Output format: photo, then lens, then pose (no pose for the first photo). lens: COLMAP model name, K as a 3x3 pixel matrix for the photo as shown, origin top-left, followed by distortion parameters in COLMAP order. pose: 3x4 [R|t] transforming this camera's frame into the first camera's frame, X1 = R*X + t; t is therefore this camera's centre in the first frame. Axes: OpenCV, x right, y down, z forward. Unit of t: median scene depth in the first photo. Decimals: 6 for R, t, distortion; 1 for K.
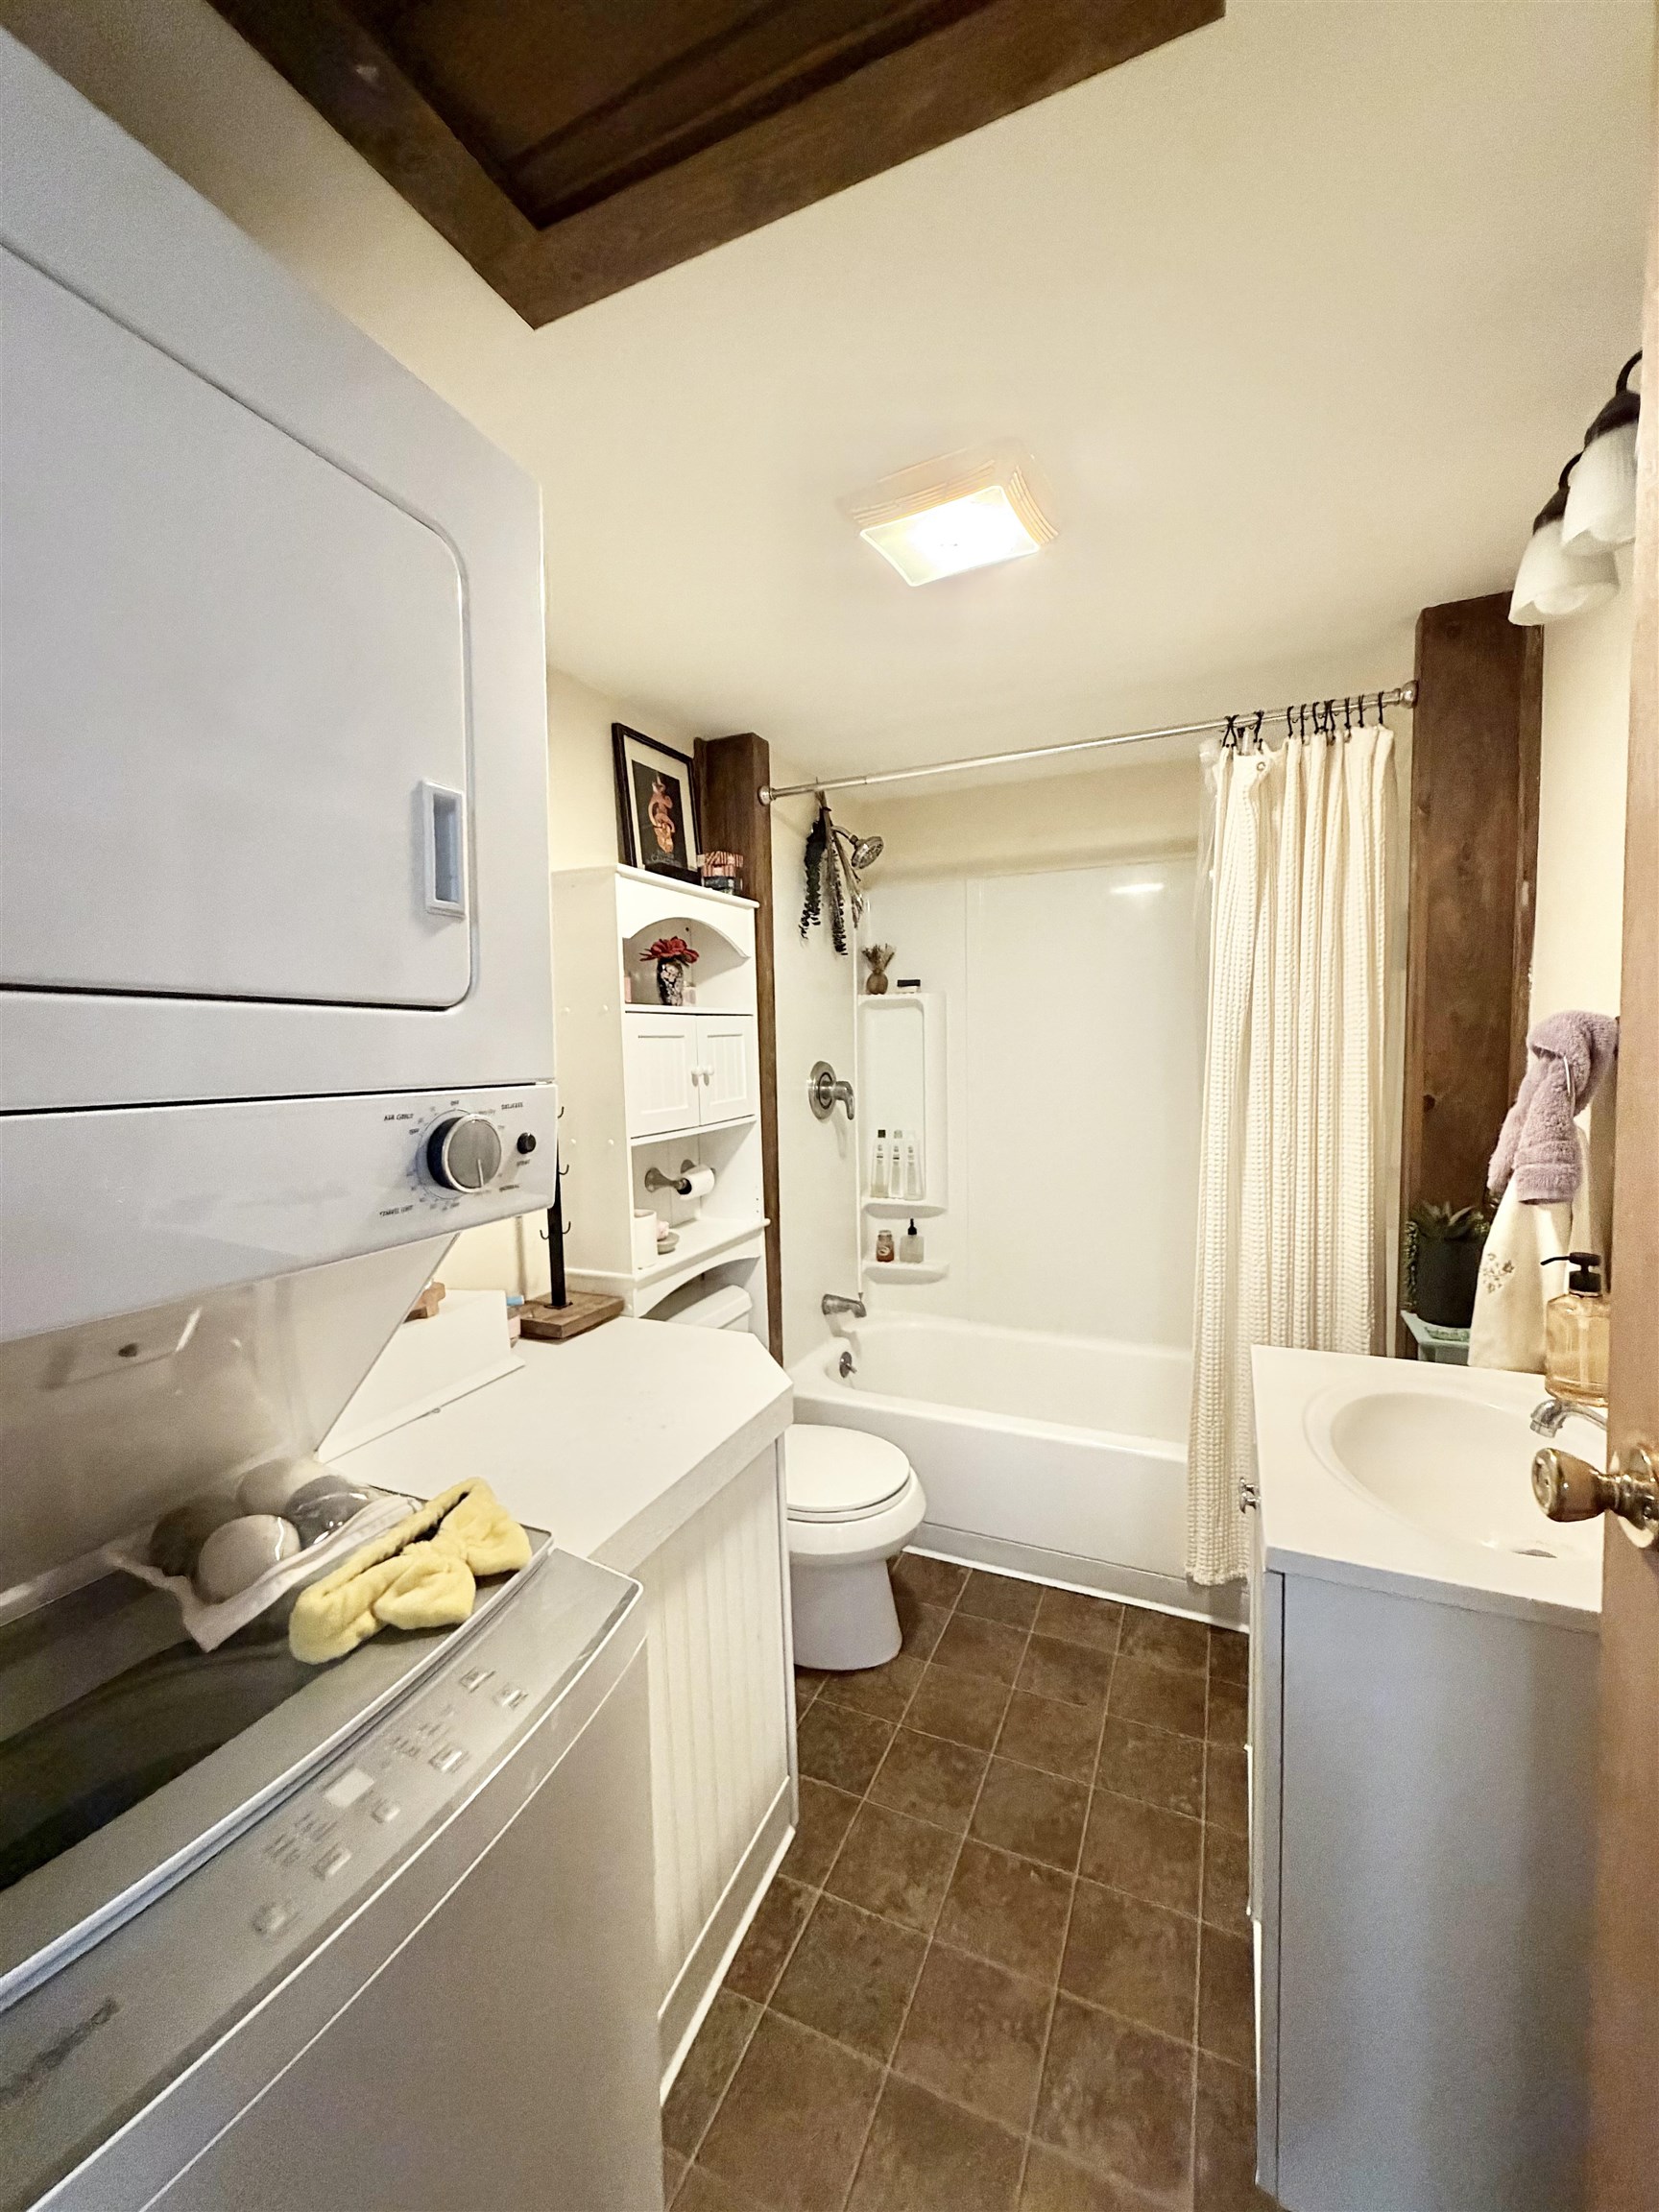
lens RADIAL K [[885.4, 0, 826.5], [0, 885.4, 1101.4], [0, 0, 1]] dist [-0.000694, 0.000339]
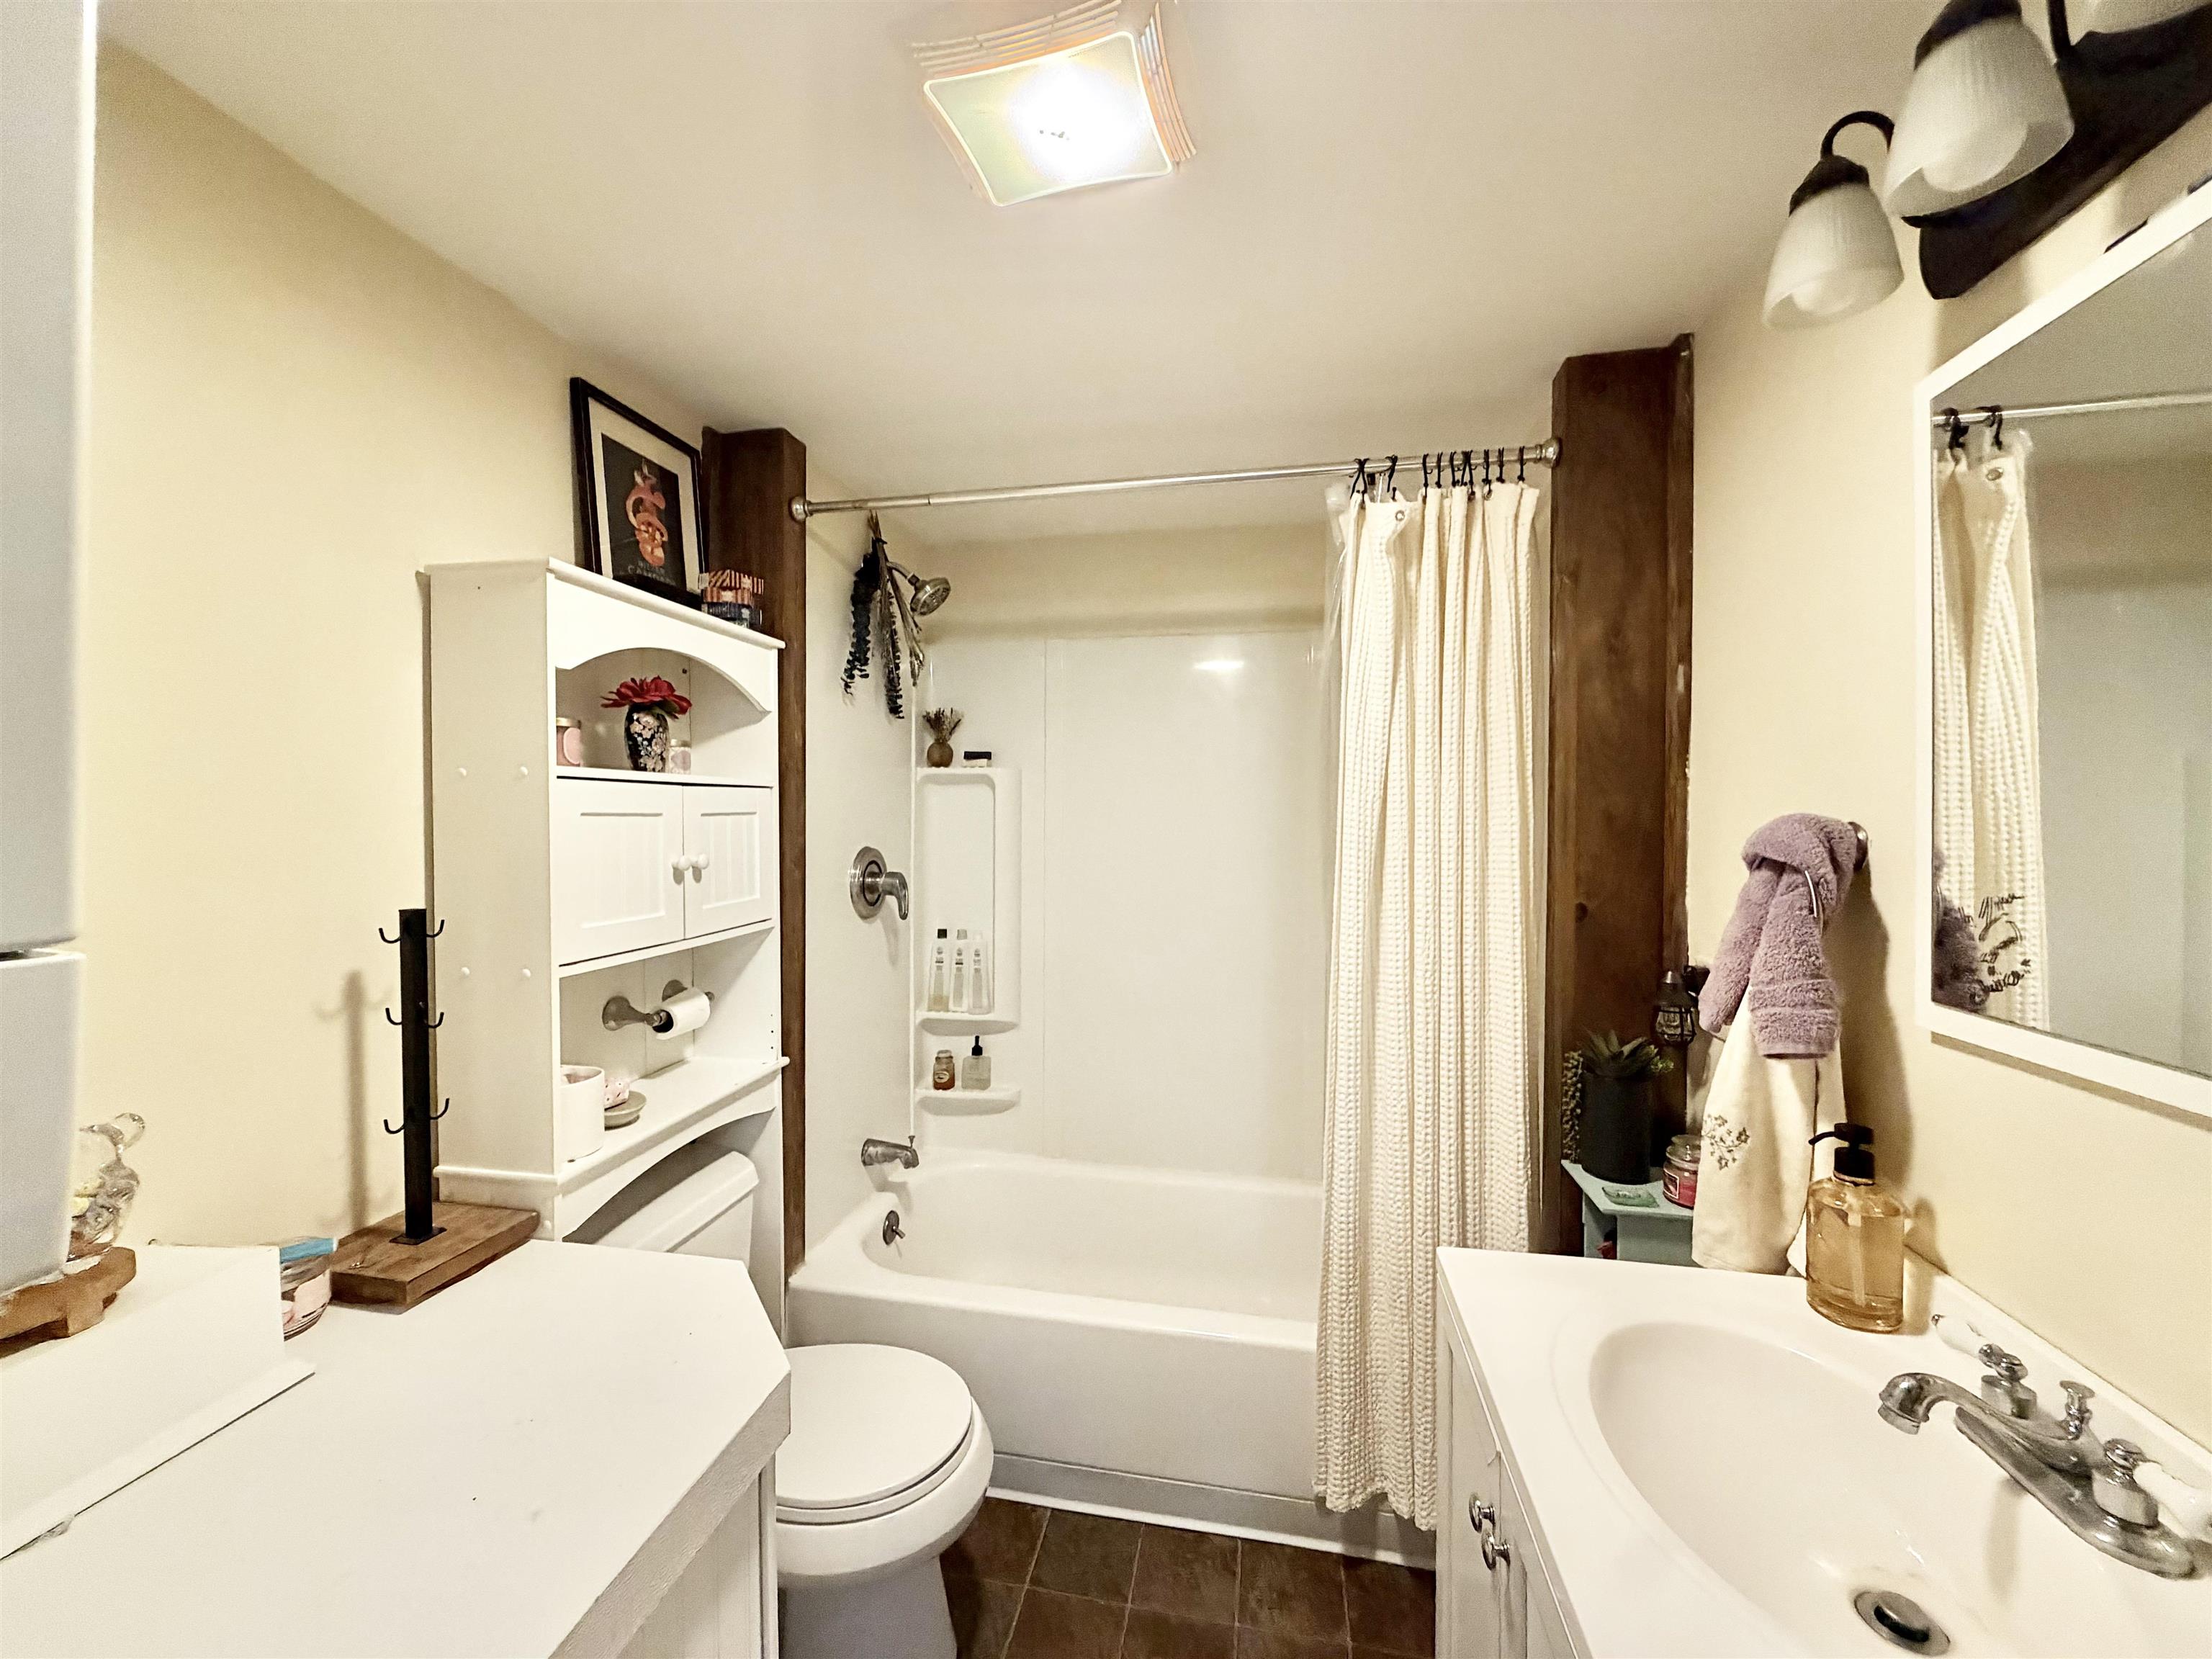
lens RADIAL K [[885.4, 0, 1107.7], [0, 885.4, 818.7], [0, 0, 1]] dist [-0.000694, 0.000339]
pose [[0.970372, 0.021544, 0.240652, 0.015929], [-0.005474, 0.997722, -0.067244, -0.024842], [-0.241552, 0.063934, 0.968279, 0.229916]]
